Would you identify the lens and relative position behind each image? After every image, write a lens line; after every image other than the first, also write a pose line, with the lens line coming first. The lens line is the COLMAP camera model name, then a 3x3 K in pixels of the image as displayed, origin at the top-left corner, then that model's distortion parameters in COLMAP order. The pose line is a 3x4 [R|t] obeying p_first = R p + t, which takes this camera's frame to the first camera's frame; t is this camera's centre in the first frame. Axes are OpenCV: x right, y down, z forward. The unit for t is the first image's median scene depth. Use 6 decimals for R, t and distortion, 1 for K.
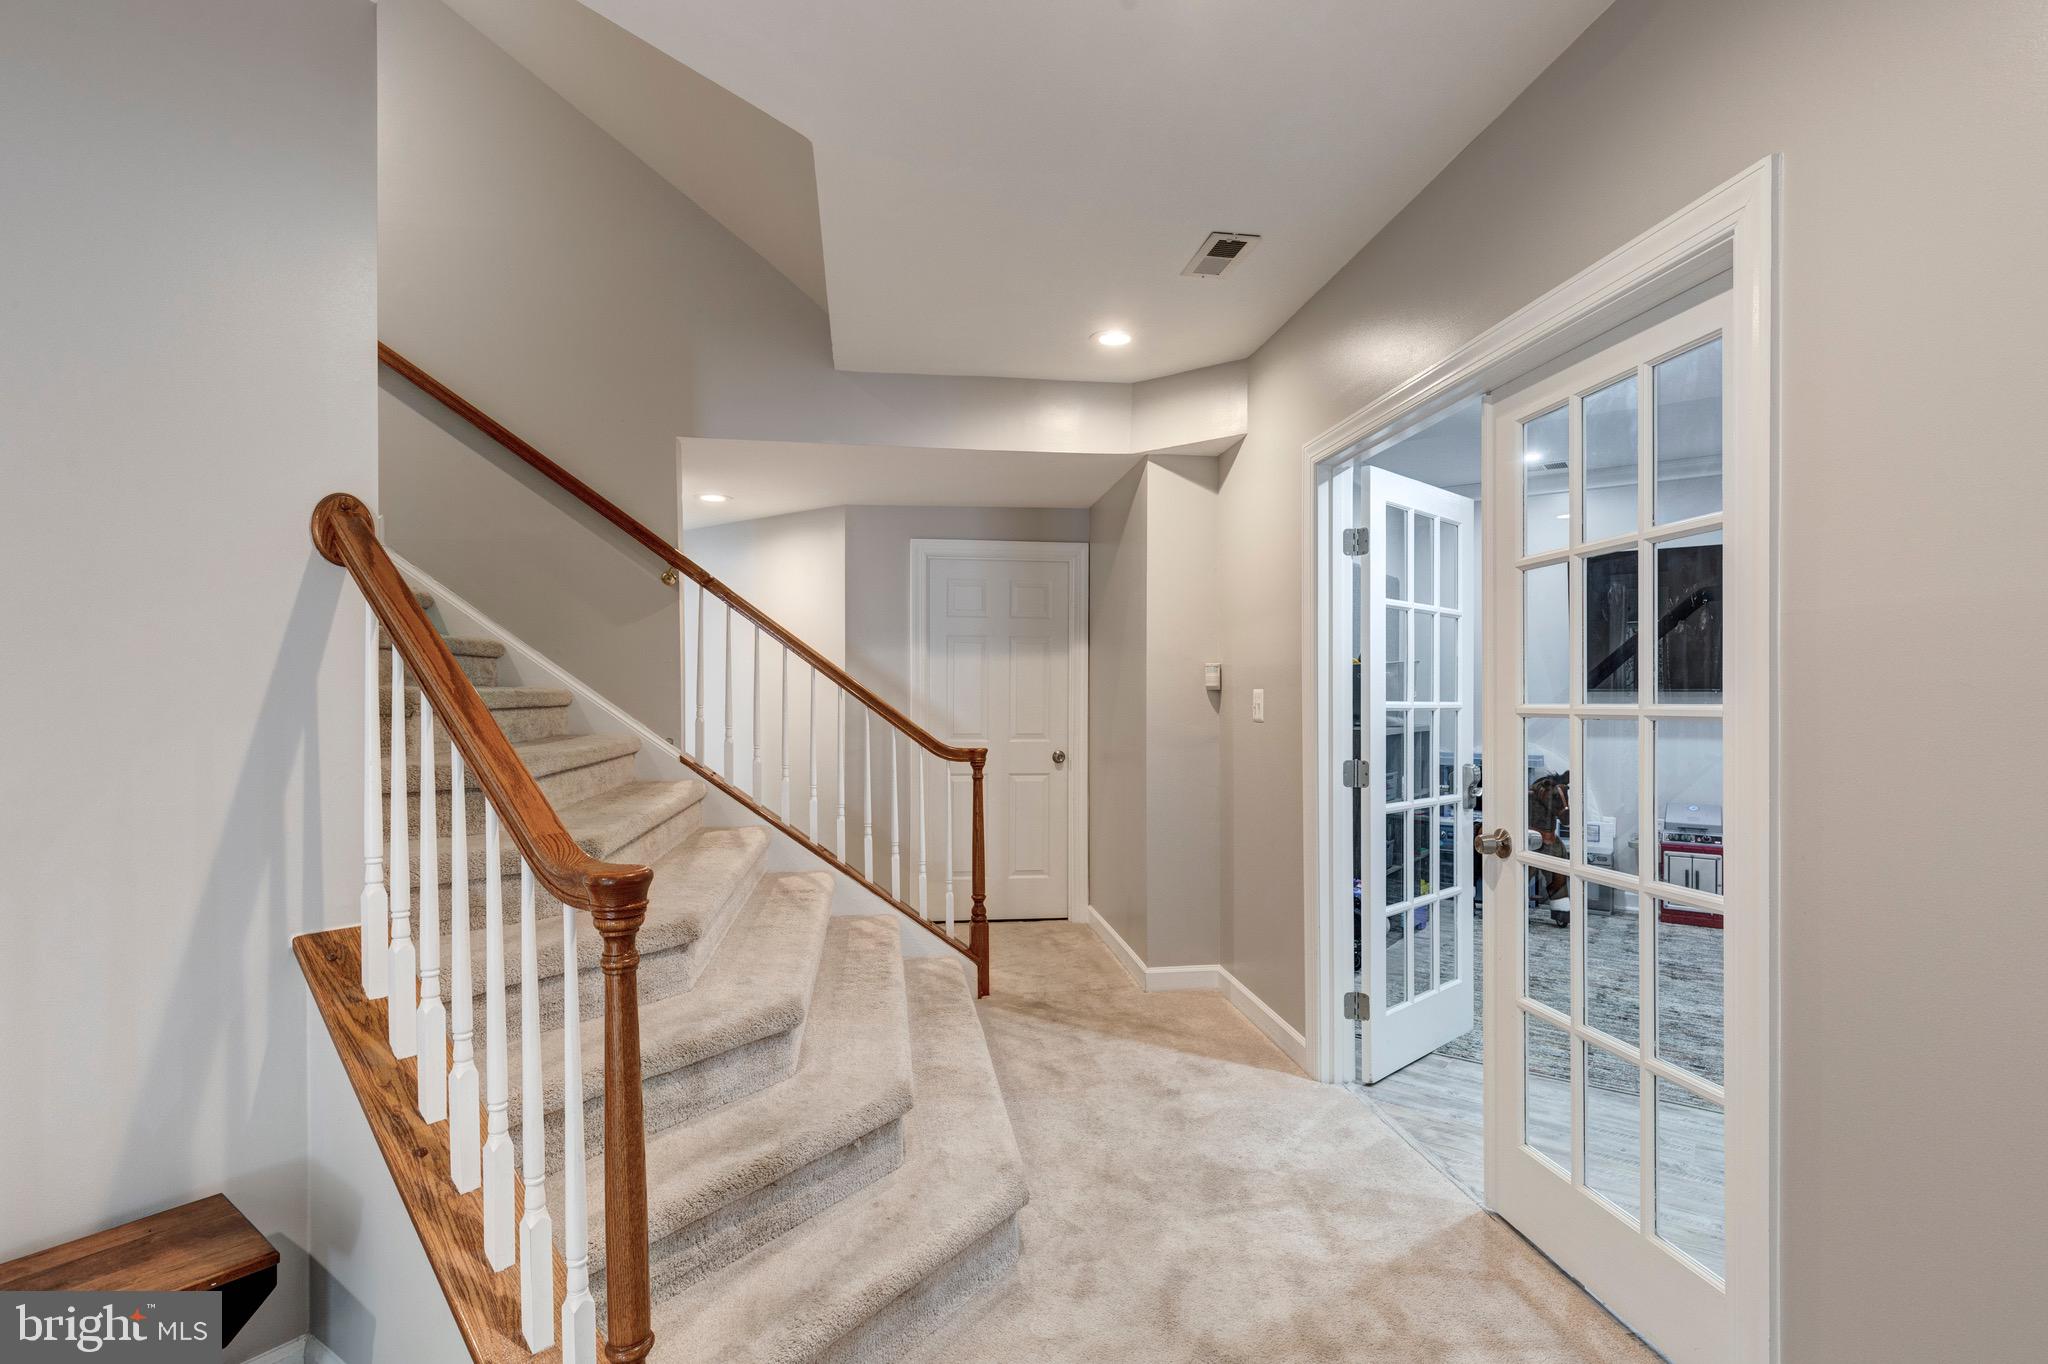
lens RADIAL K [[1001.9, 0, 1022.5], [0, 1001.9, 685.2], [0, 0, 1]] dist [0.003544, 0.000353]
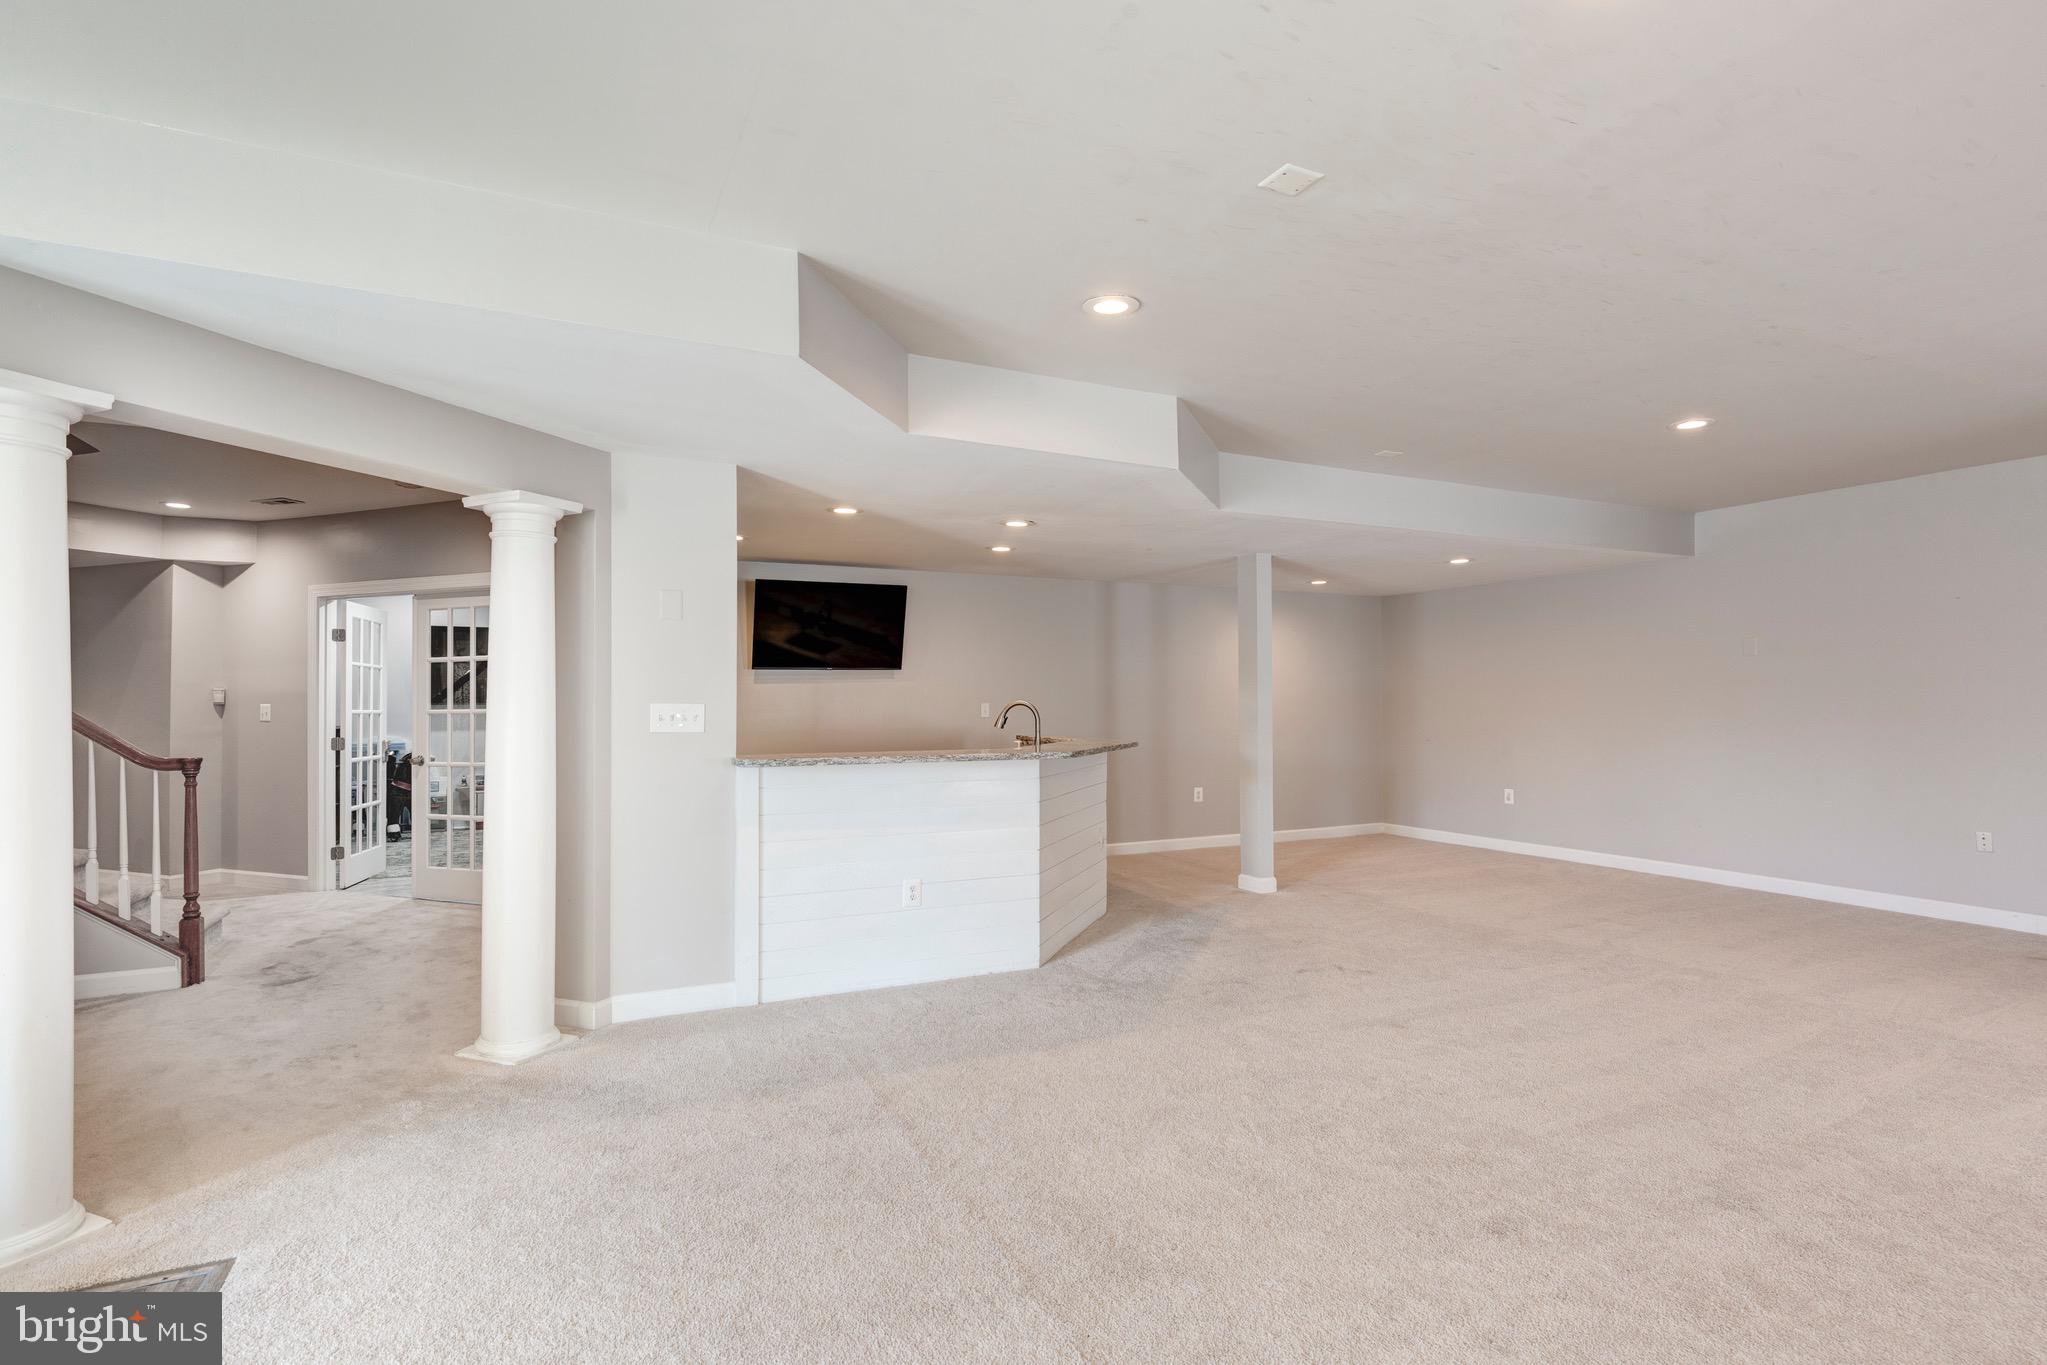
lens RADIAL K [[1001.4, 0, 1031.0], [0, 1001.4, 693.7], [0, 0, 1]] dist [0.003544, 0.000353]
pose [[0.464232, 0.002506, 0.885710, -0.819998], [-0.003678, 0.999993, -0.000901, -0.020514], [-0.885706, -0.002840, 0.464238, -1.215939]]
